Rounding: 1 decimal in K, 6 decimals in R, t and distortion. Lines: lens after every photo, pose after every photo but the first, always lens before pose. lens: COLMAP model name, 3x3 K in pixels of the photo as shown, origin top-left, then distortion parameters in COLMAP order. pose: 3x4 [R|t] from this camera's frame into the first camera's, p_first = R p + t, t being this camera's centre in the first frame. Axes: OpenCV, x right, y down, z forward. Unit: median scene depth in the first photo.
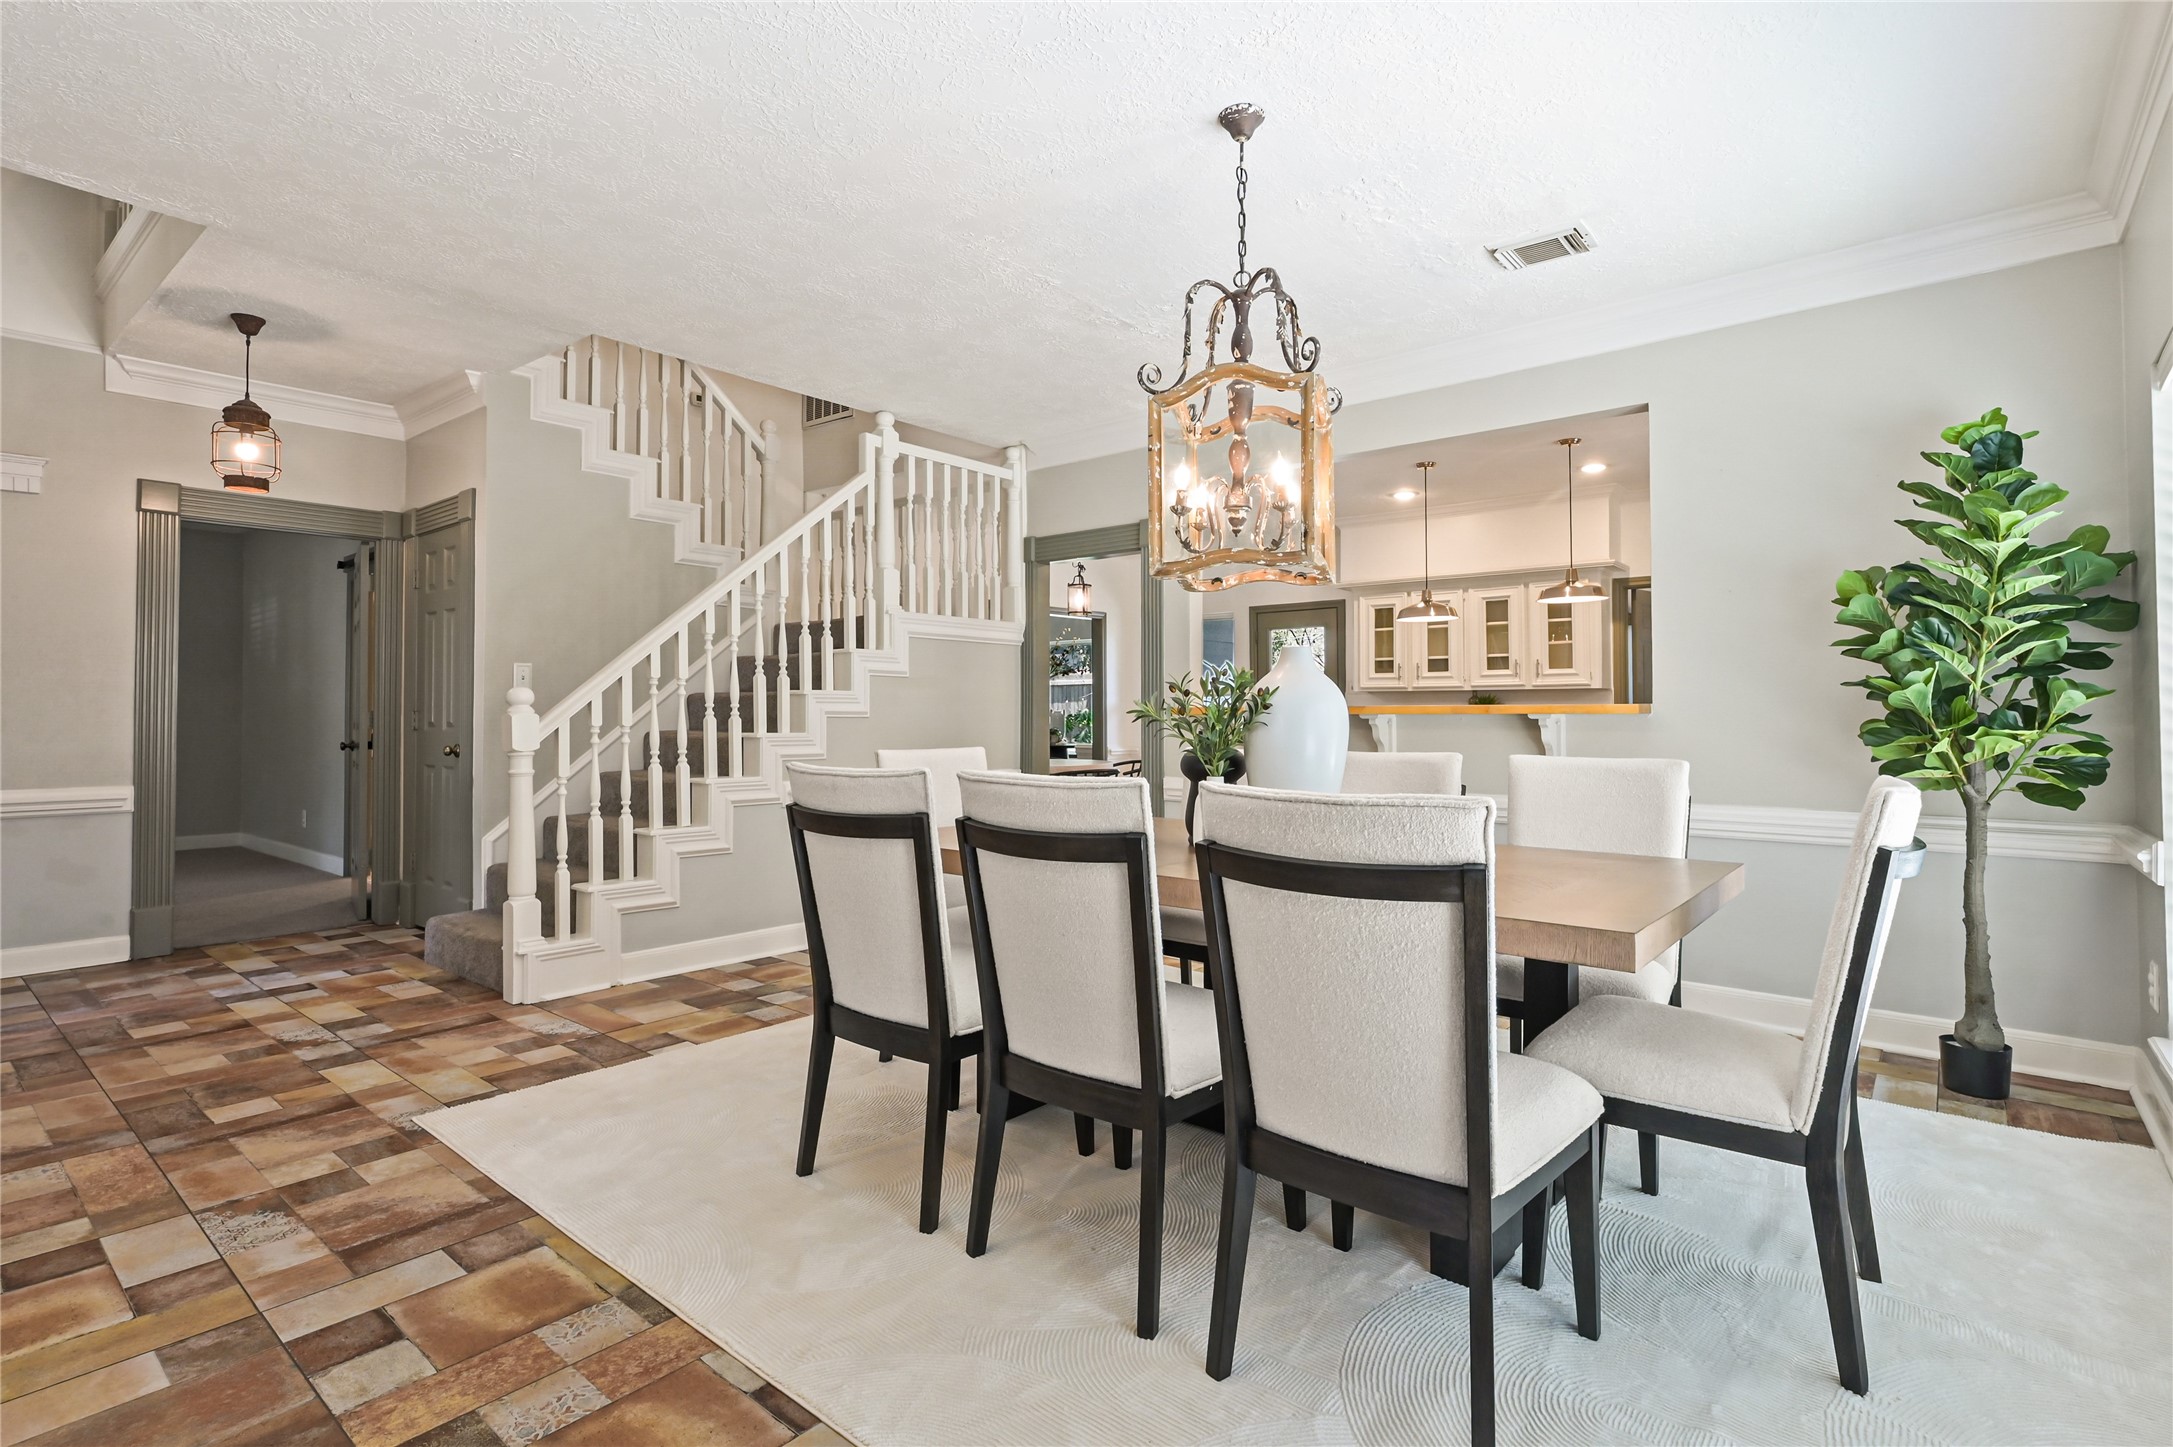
lens RADIAL K [[1047.4, 0, 1087.5], [0, 1047.4, 716.3], [0, 0, 1]] dist [0.001349, 0.000069]
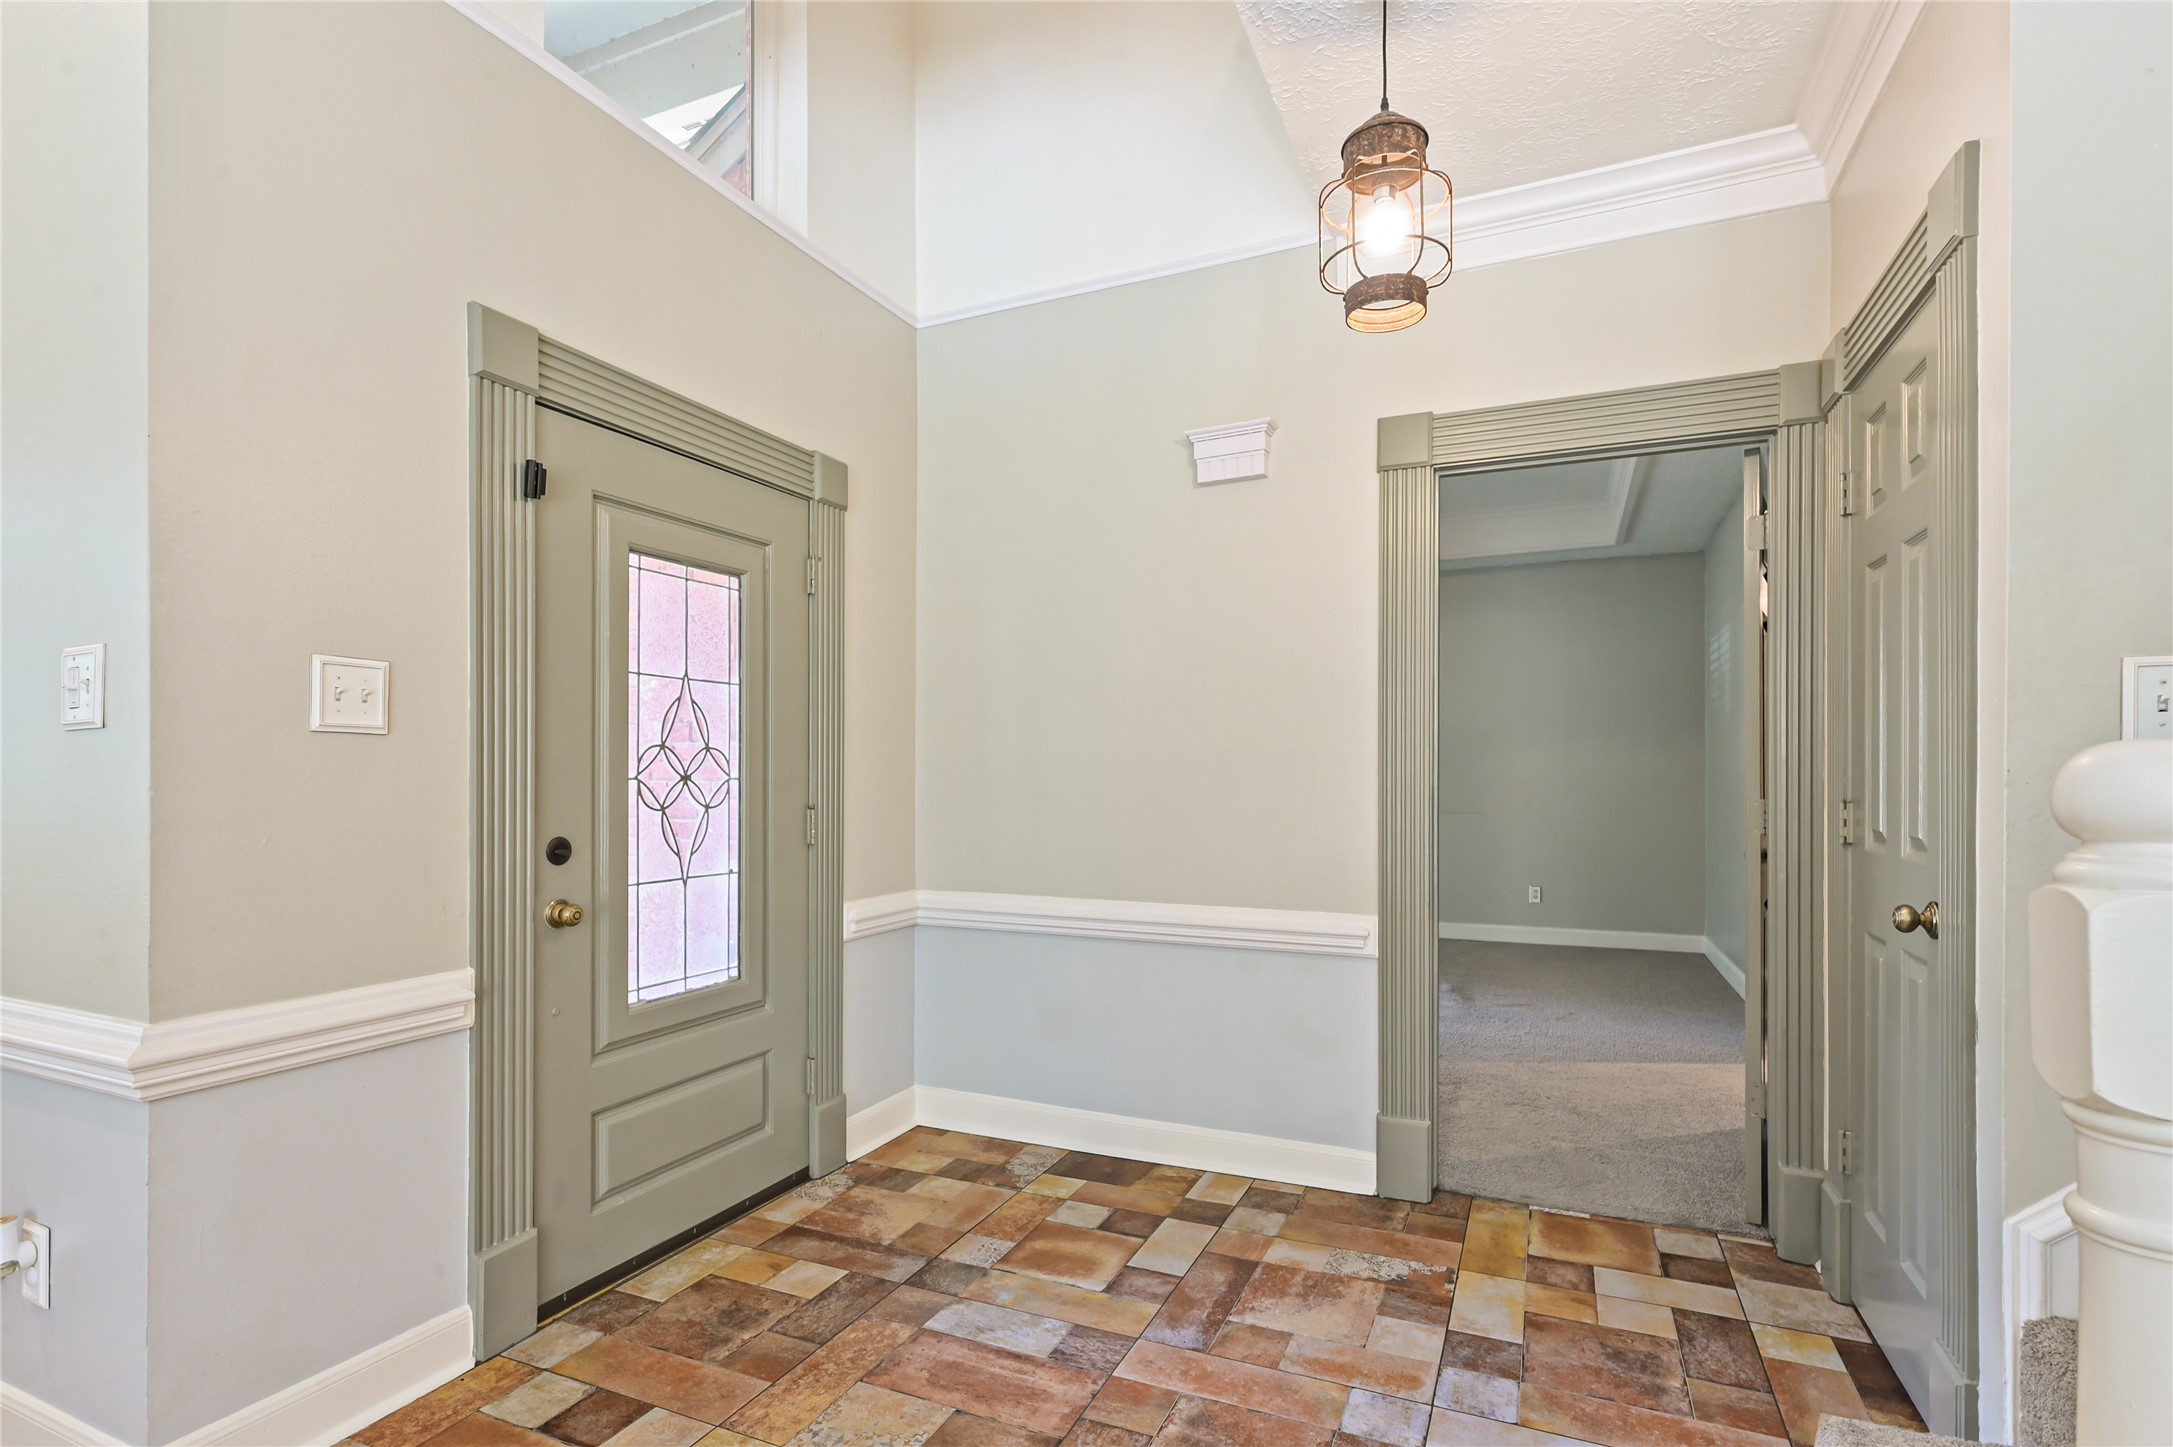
lens RADIAL K [[1047.4, 0, 1082.5], [0, 1047.4, 740.6], [0, 0, 1]] dist [0.001349, 0.000069]
pose [[-0.963459, -0.001572, -0.267850, -0.198762], [0.002744, 0.999872, -0.015738, -0.059212], [0.267841, -0.015898, -0.963332, 2.037810]]
